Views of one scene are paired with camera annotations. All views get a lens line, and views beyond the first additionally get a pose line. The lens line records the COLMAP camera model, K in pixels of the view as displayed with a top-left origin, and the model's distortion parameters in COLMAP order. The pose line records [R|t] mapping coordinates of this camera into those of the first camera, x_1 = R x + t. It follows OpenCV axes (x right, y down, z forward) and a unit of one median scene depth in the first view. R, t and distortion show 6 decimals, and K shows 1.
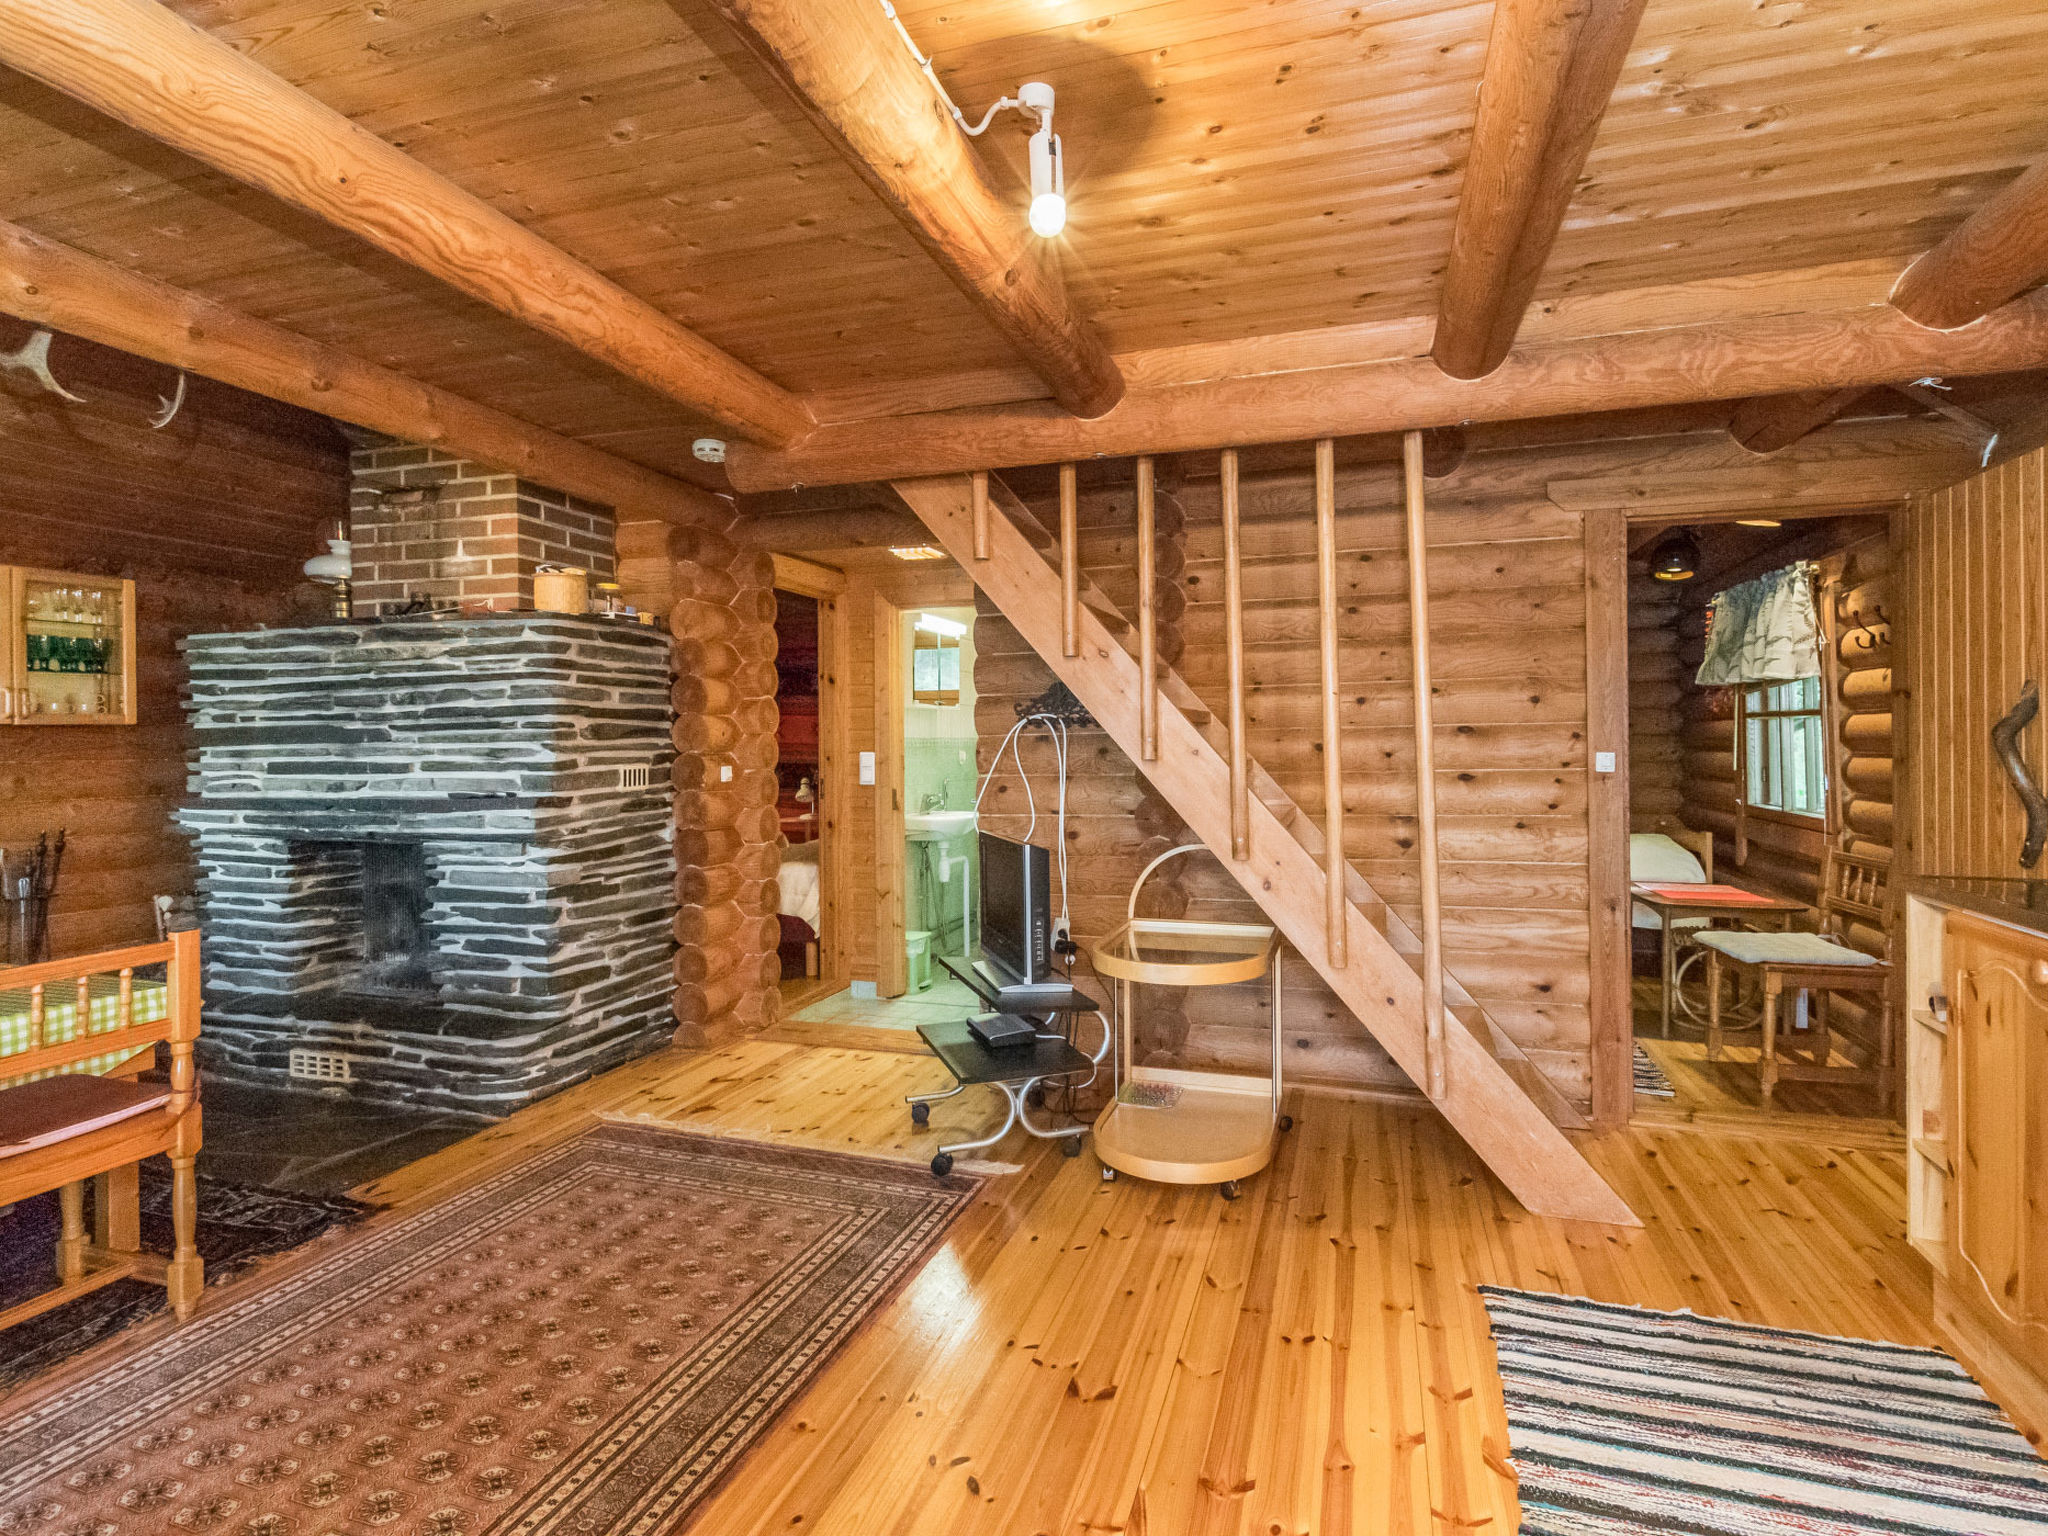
lens RADIAL K [[1026.9, 0, 1038.3], [0, 1026.9, 744.7], [0, 0, 1]] dist [0.009005, 0.000336]
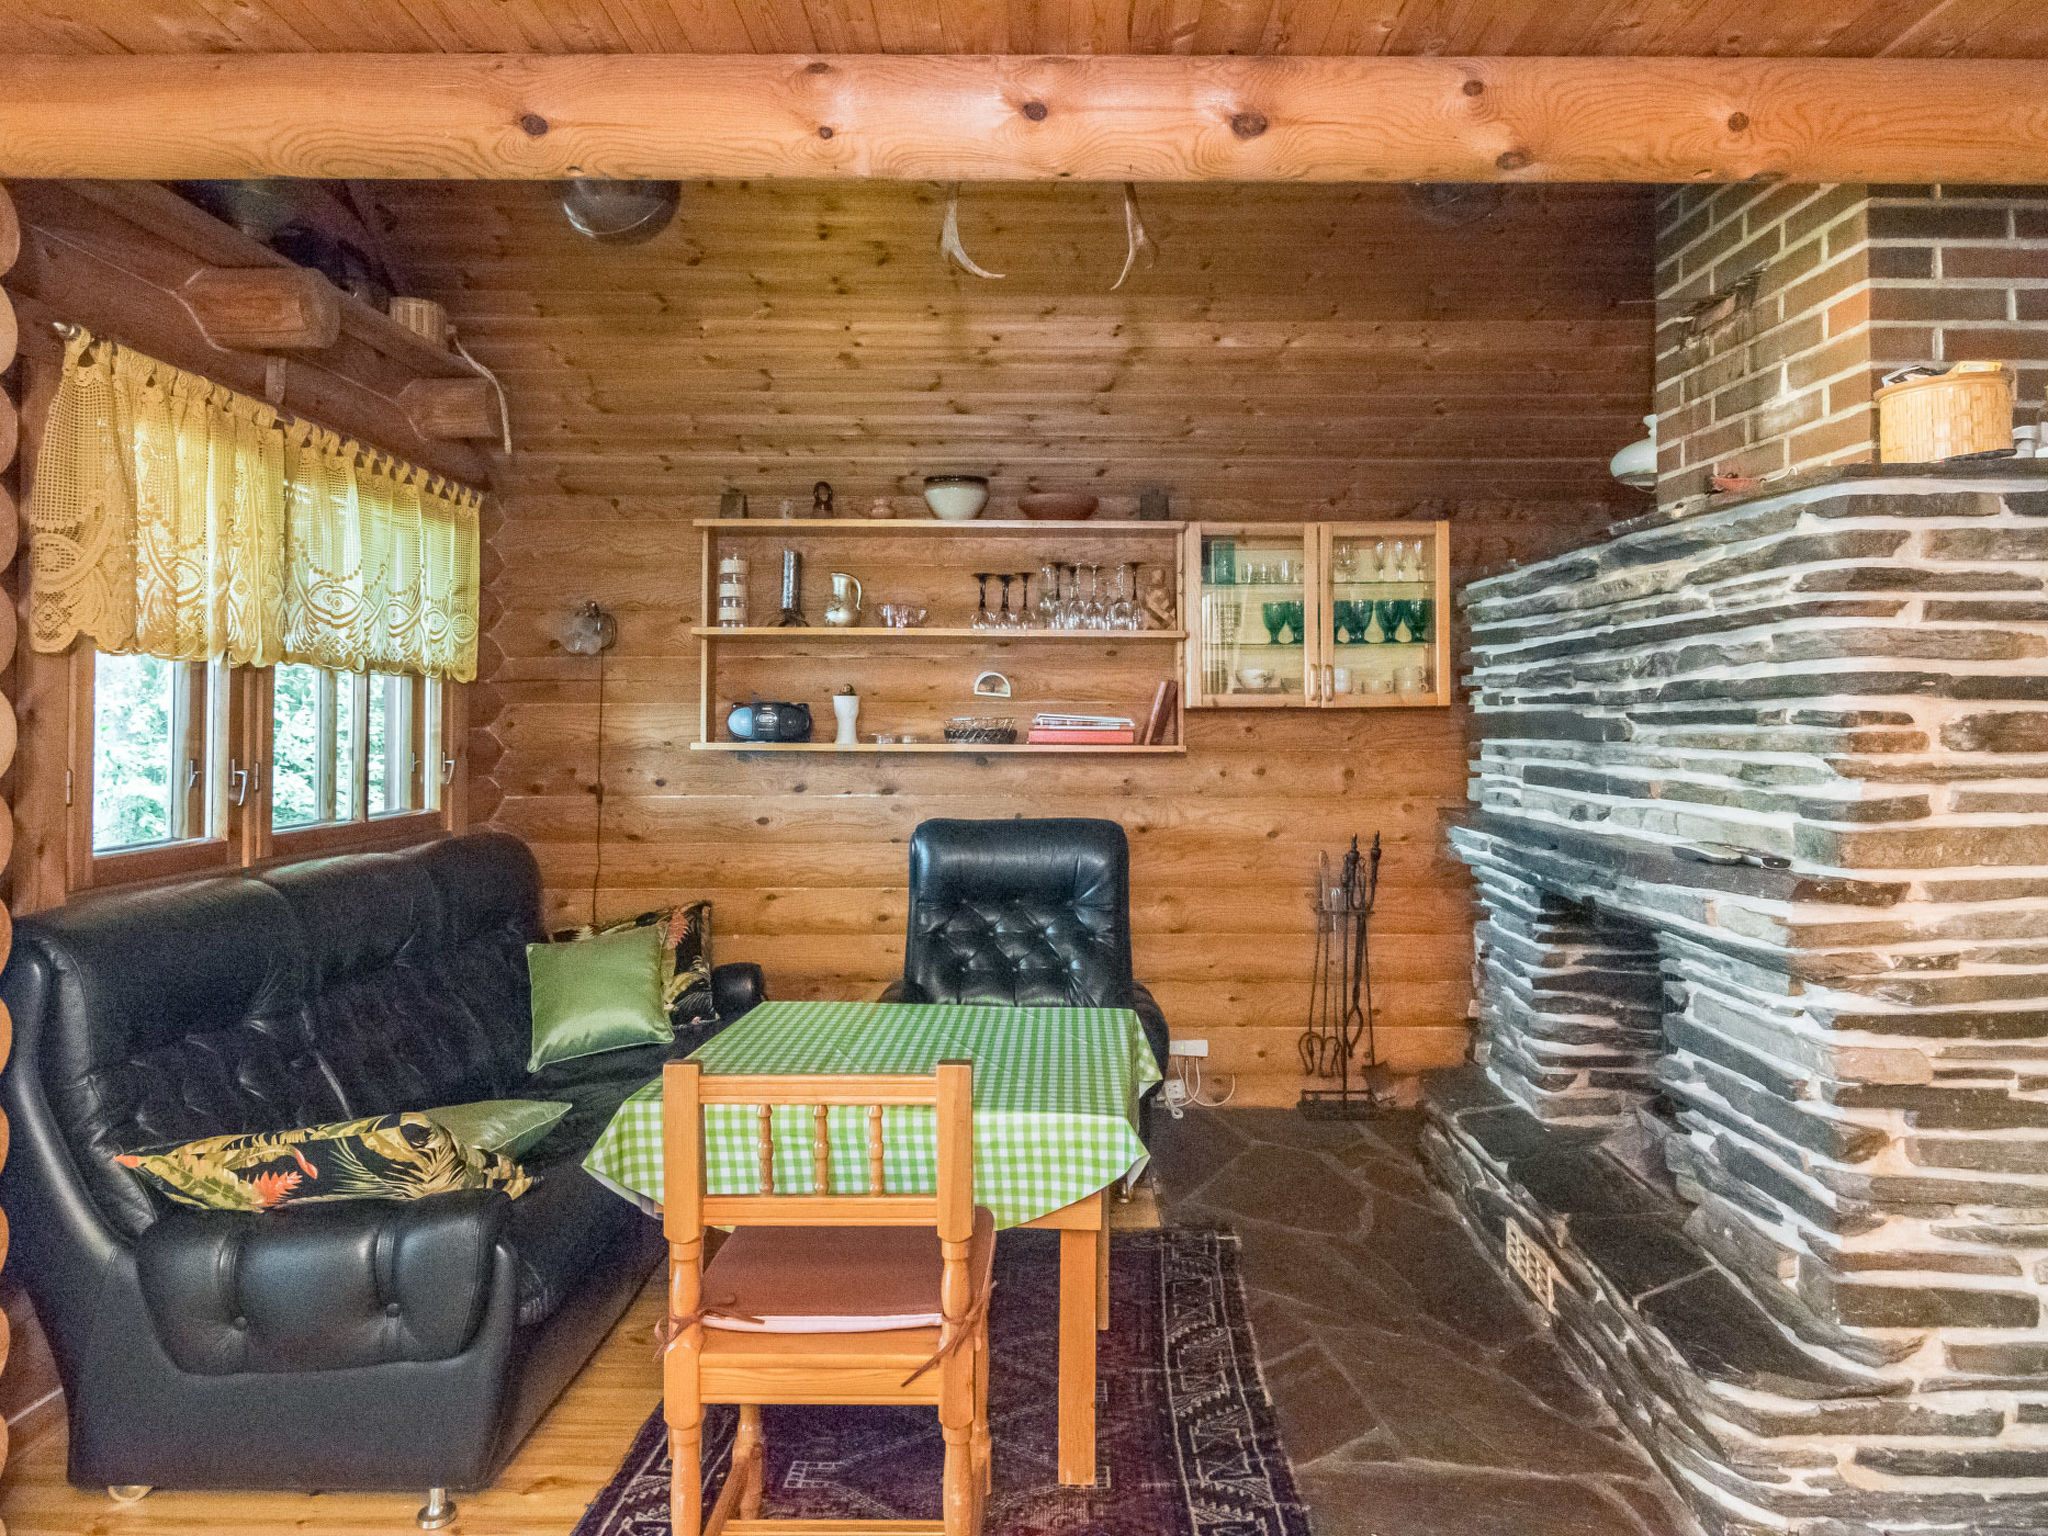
lens RADIAL K [[1289.9, 0, 1054.1], [0, 1289.9, 696.1], [0, 0, 1]] dist [0.005021, -0.003511]
pose [[0.288827, -0.003066, -0.957376, -0.034454], [-0.007061, 0.999961, -0.005332, -0.022511], [0.957355, 0.008300, 0.288794, 0.490910]]
